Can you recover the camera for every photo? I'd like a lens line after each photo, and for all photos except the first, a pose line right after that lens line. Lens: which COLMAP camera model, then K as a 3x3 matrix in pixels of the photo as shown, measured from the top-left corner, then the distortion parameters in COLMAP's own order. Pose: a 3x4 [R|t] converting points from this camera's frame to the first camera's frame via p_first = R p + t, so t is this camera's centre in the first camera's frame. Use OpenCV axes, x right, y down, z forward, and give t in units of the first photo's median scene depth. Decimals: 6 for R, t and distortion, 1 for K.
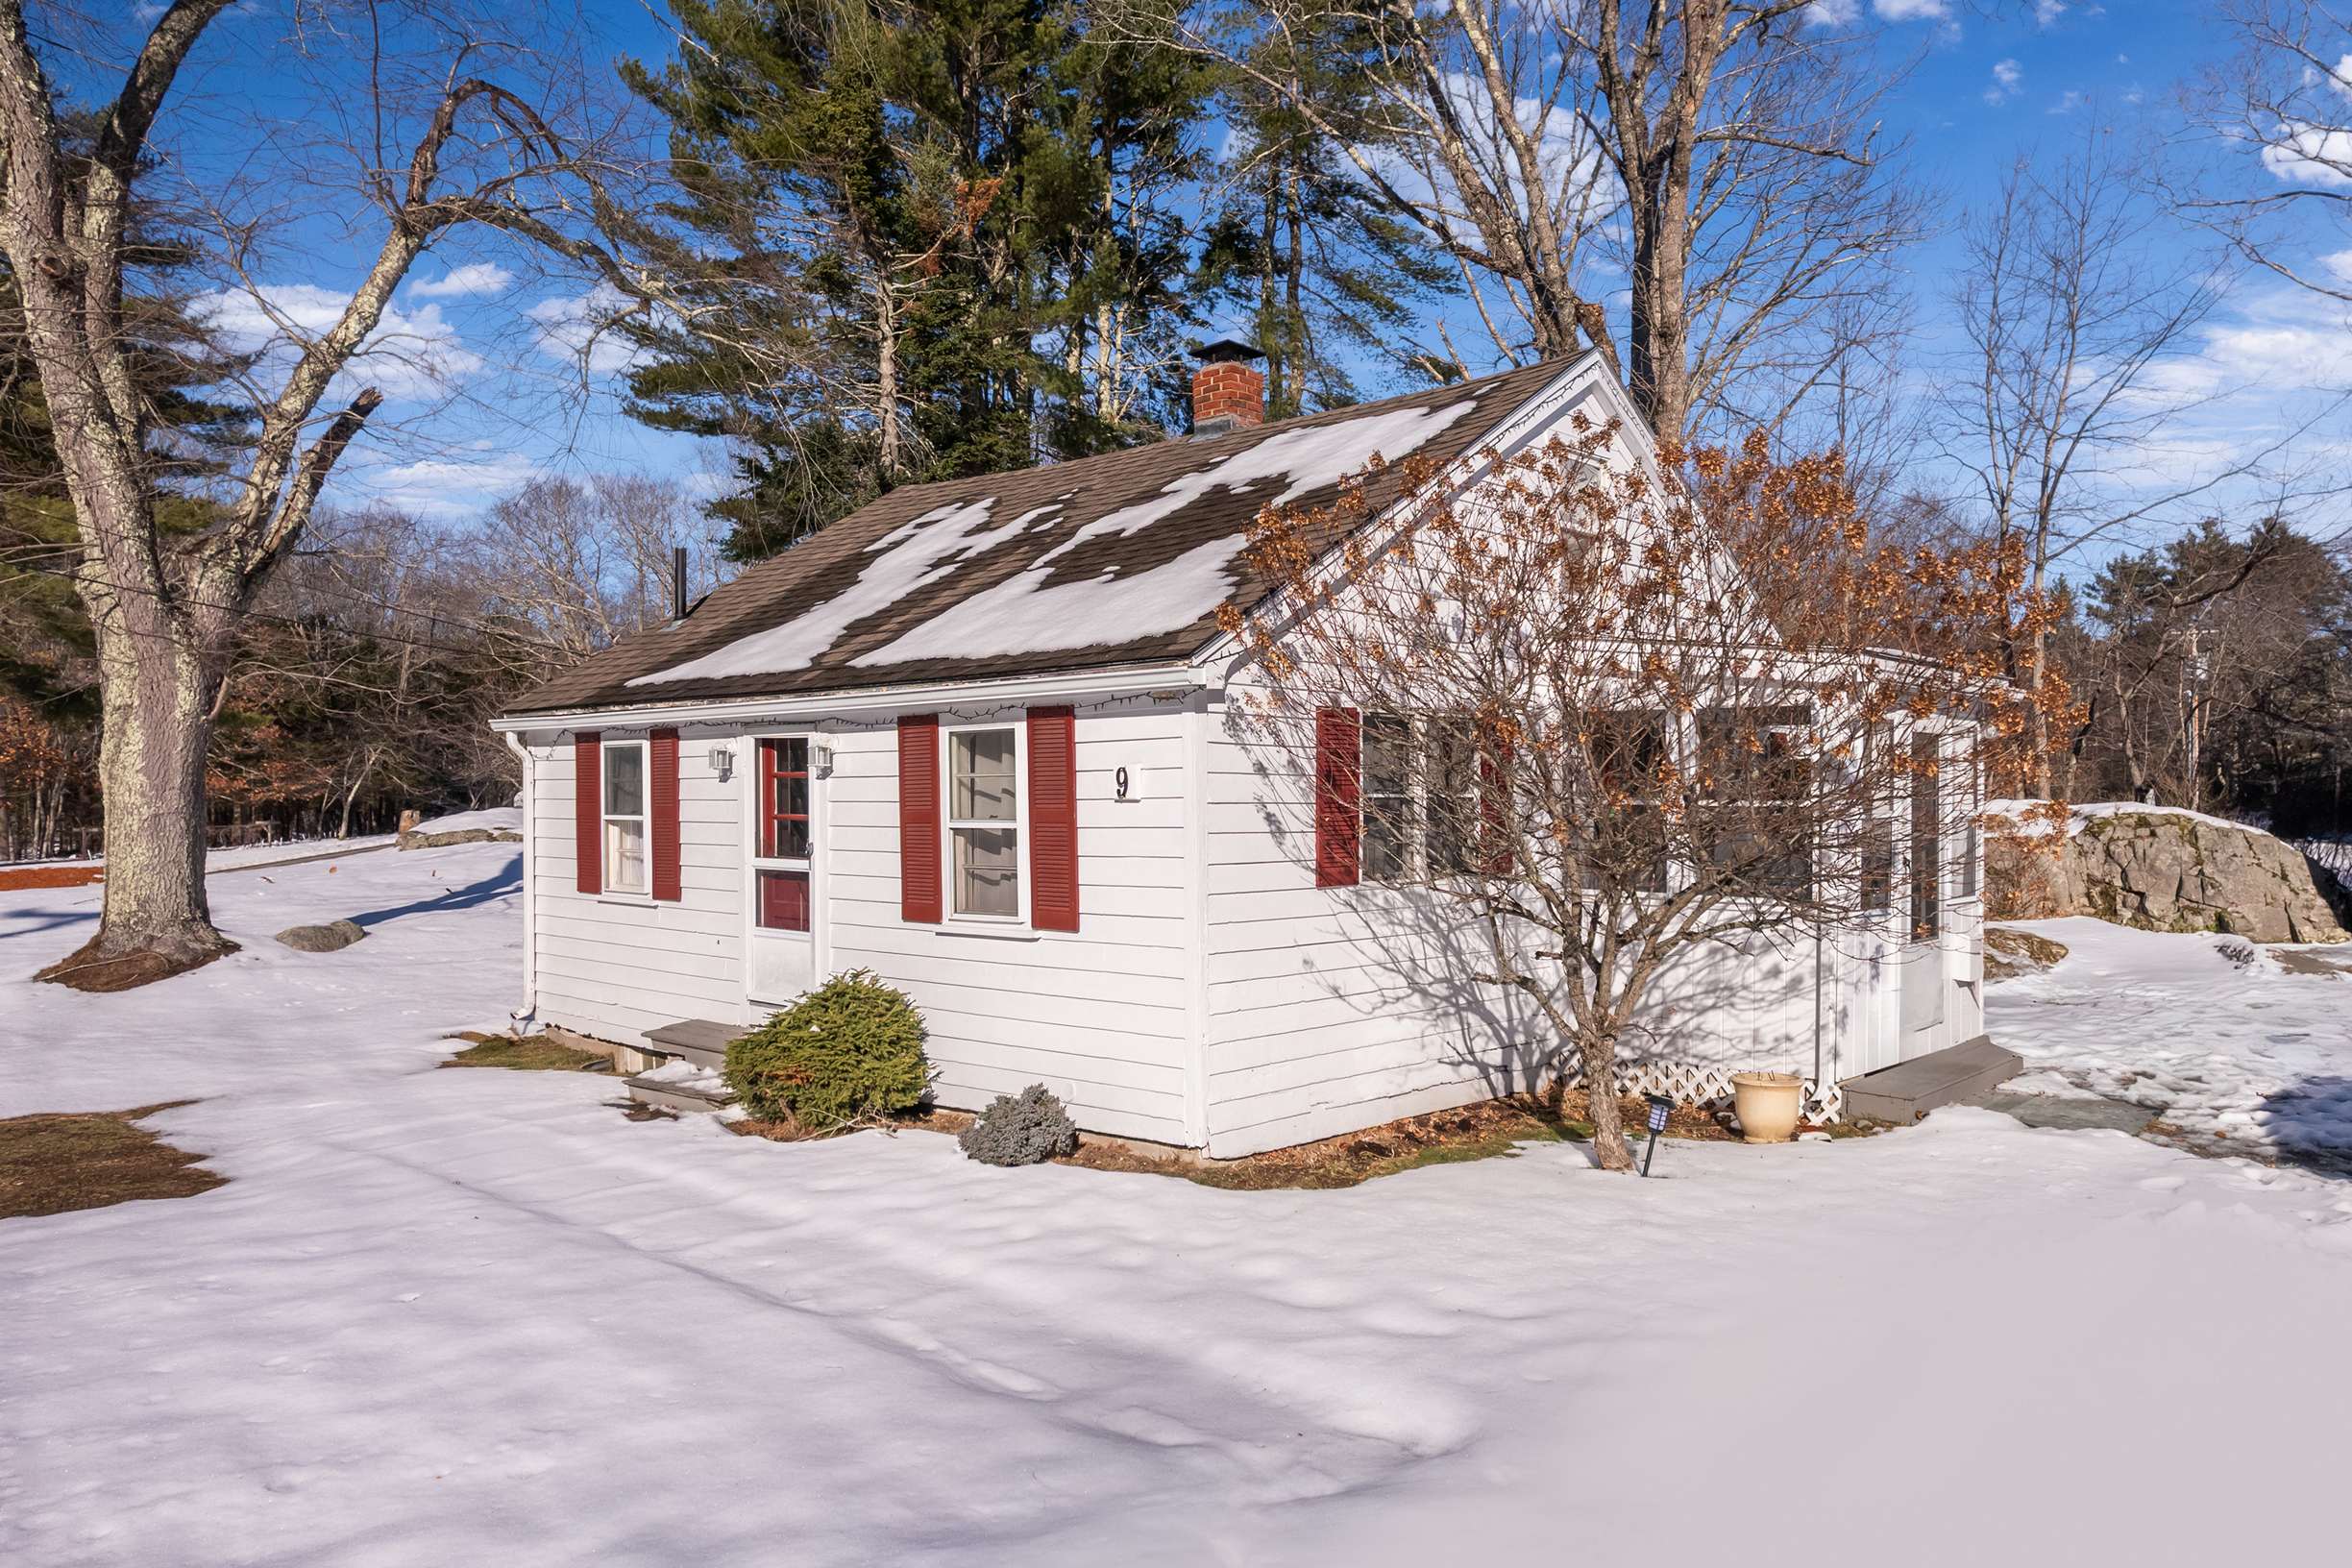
lens RADIAL K [[1599.2, 0, 1296.5], [0, 1599.2, 799.0], [0, 0, 1]] dist [-0.060526, 0.062424]
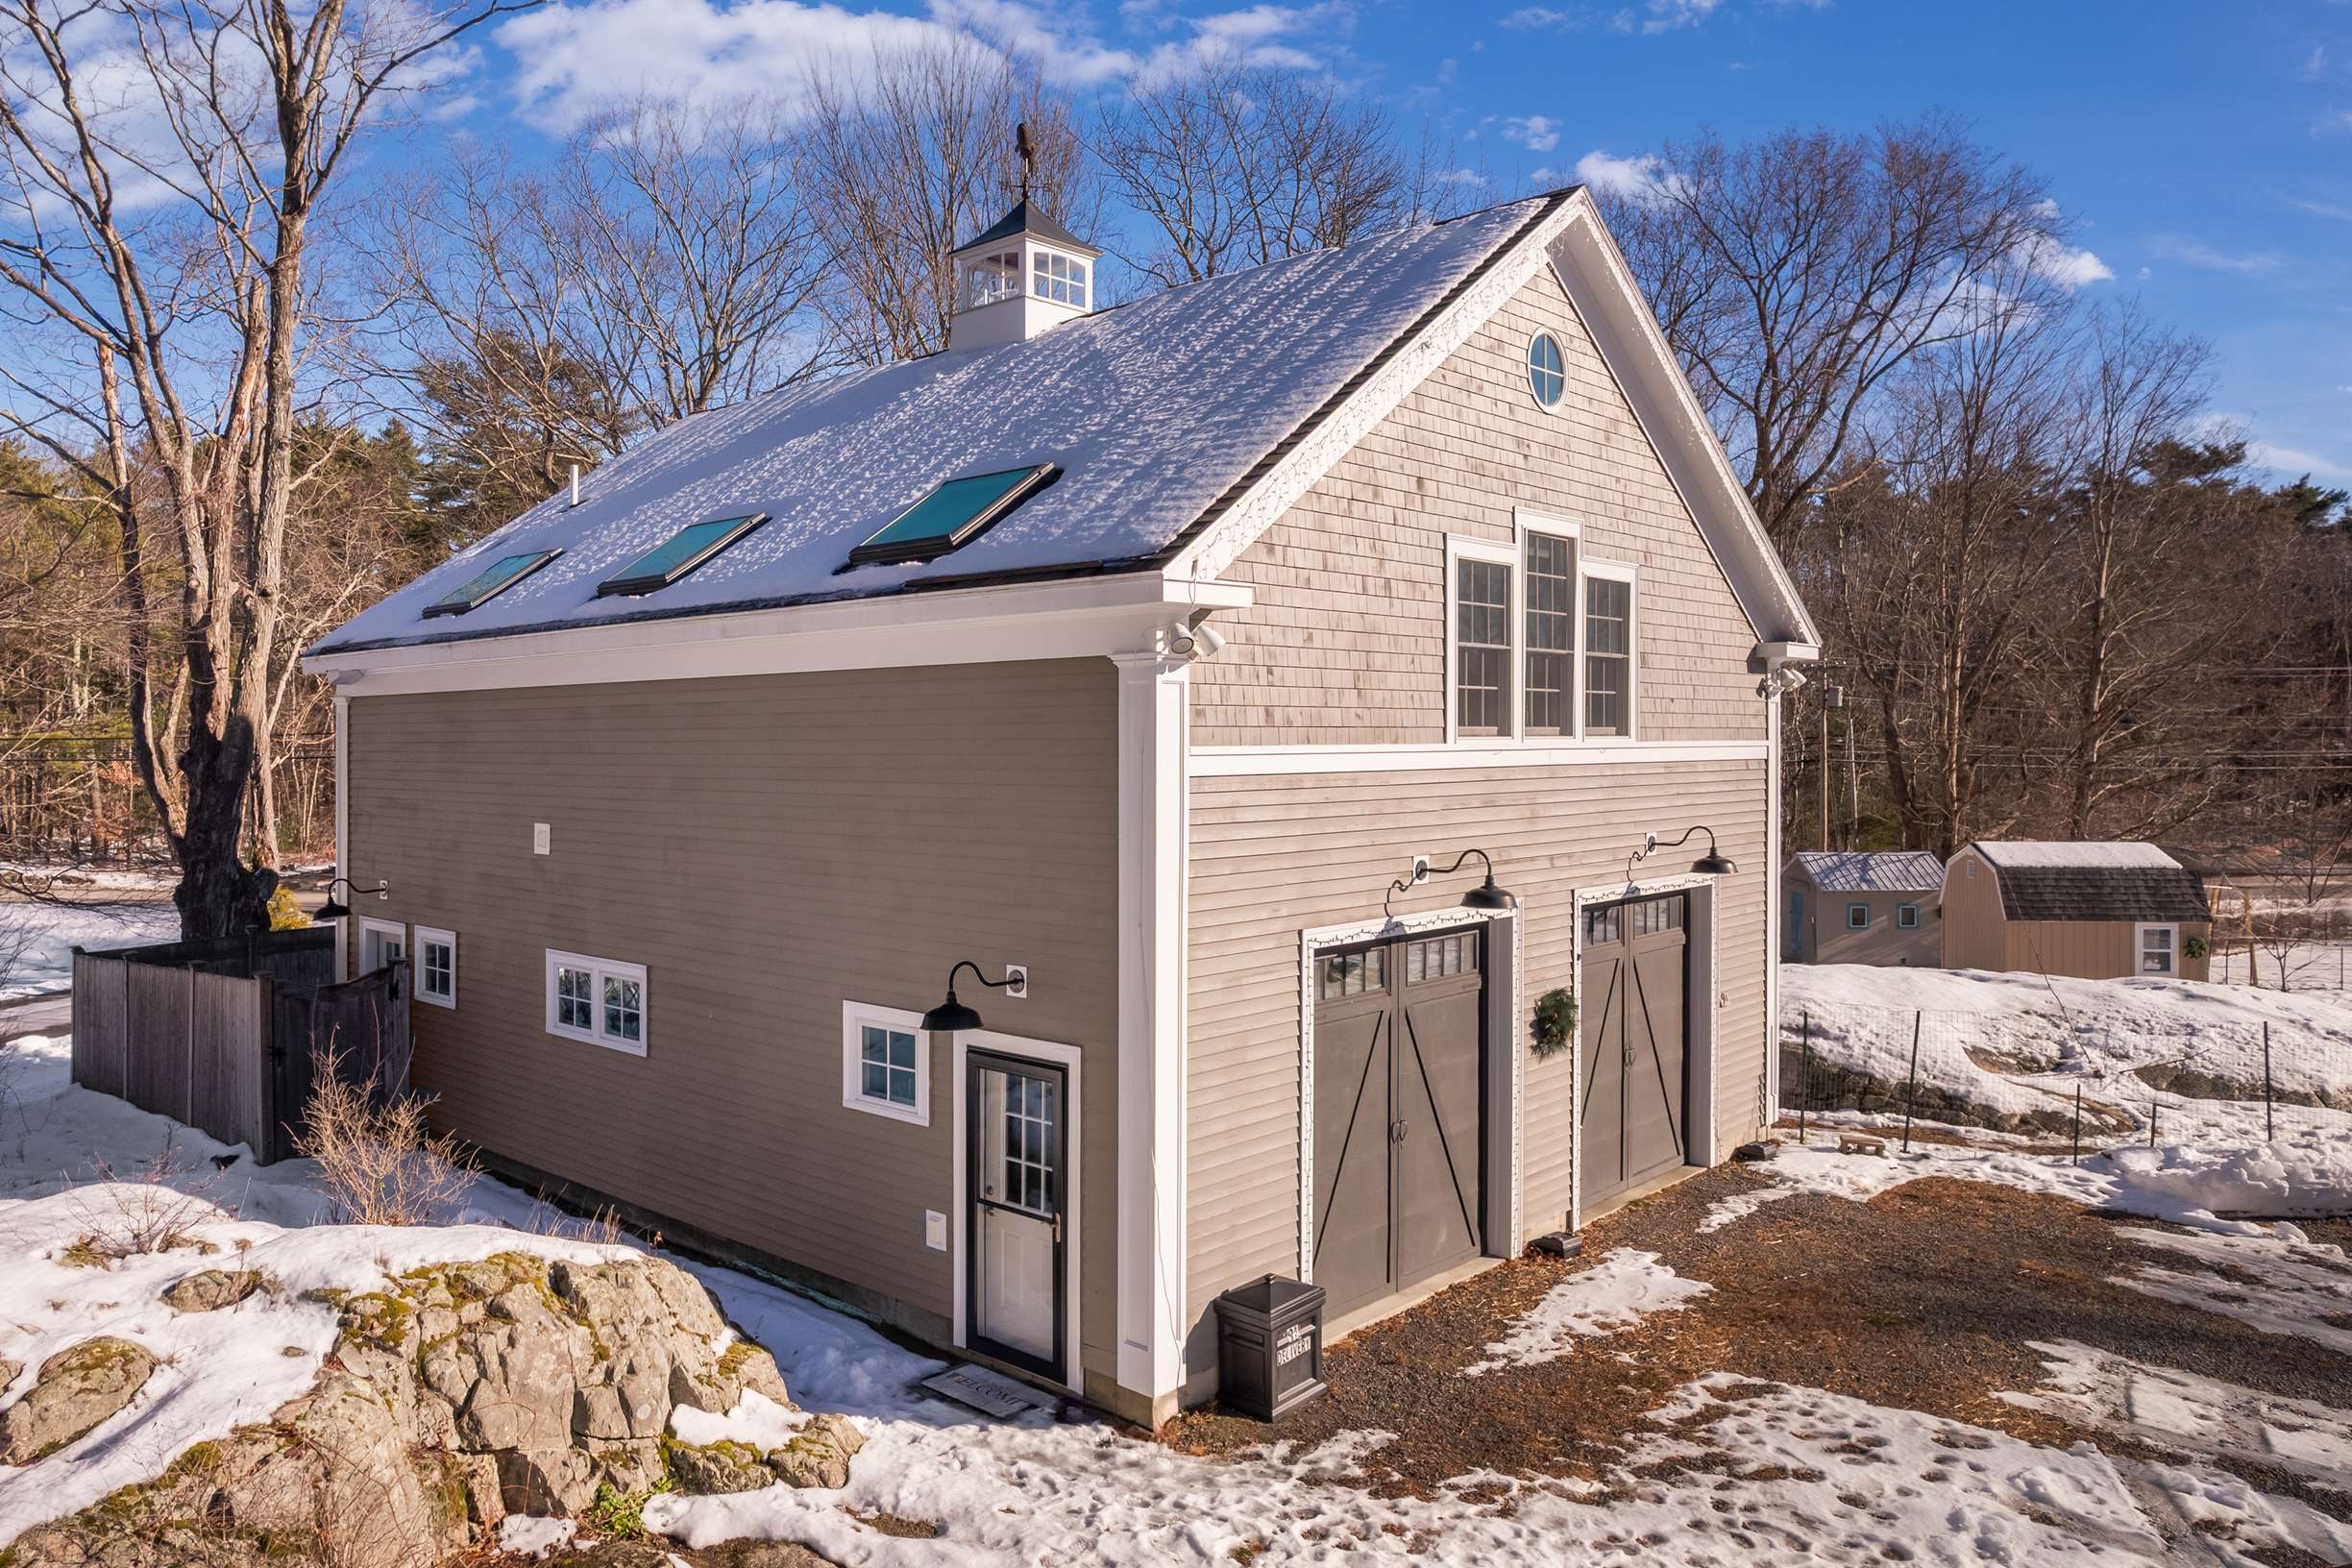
lens RADIAL K [[1640.0, 0, 1066.5], [0, 1640.0, 731.7], [0, 0, 1]] dist [-0.024621, 0.001673]
pose [[0.115247, 0.004458, 0.993327, 0.134146], [0.018887, 0.999799, -0.006678, -0.306890], [-0.993157, 0.019531, 0.115139, 1.573356]]
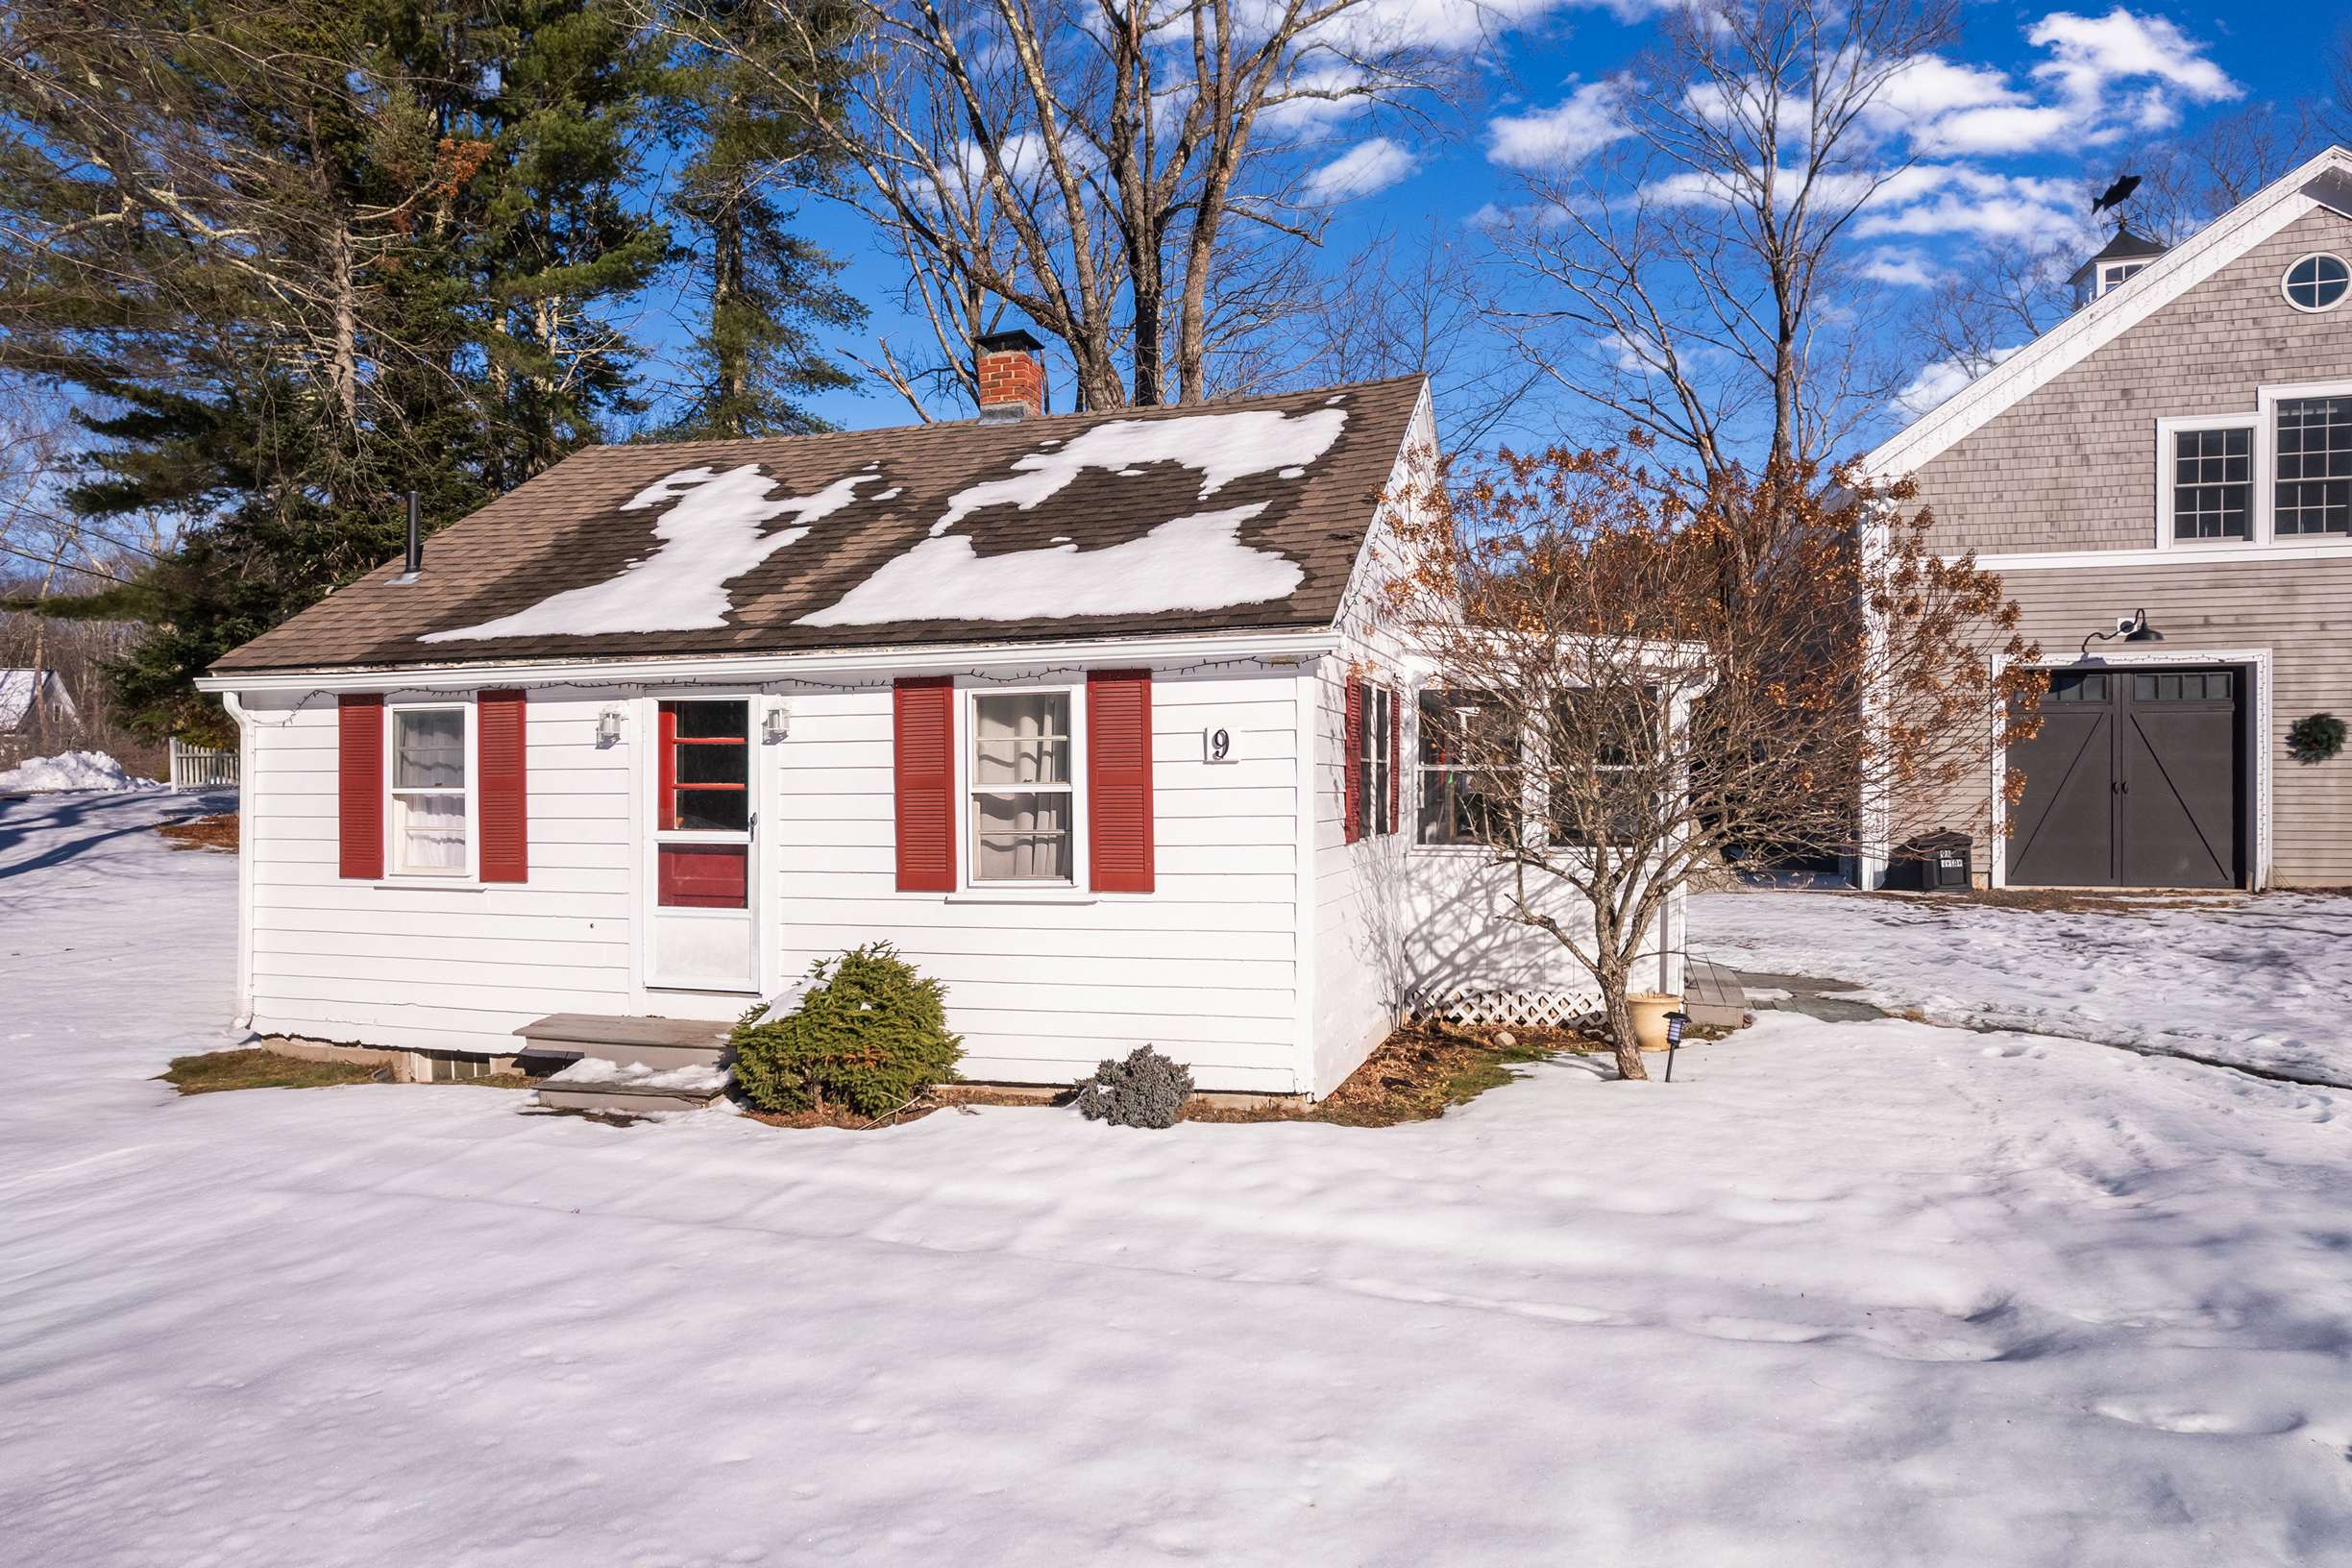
lens RADIAL K [[1441.7, 0, 1174.8], [0, 1441.7, 760.7], [0, 0, 1]] dist [-0.055675, 0.053050]
pose [[0.922754, 0.000358, 0.385390, -0.438411], [0.006361, 0.999849, -0.016159, 0.013303], [-0.385338, 0.017362, 0.922612, 0.137759]]
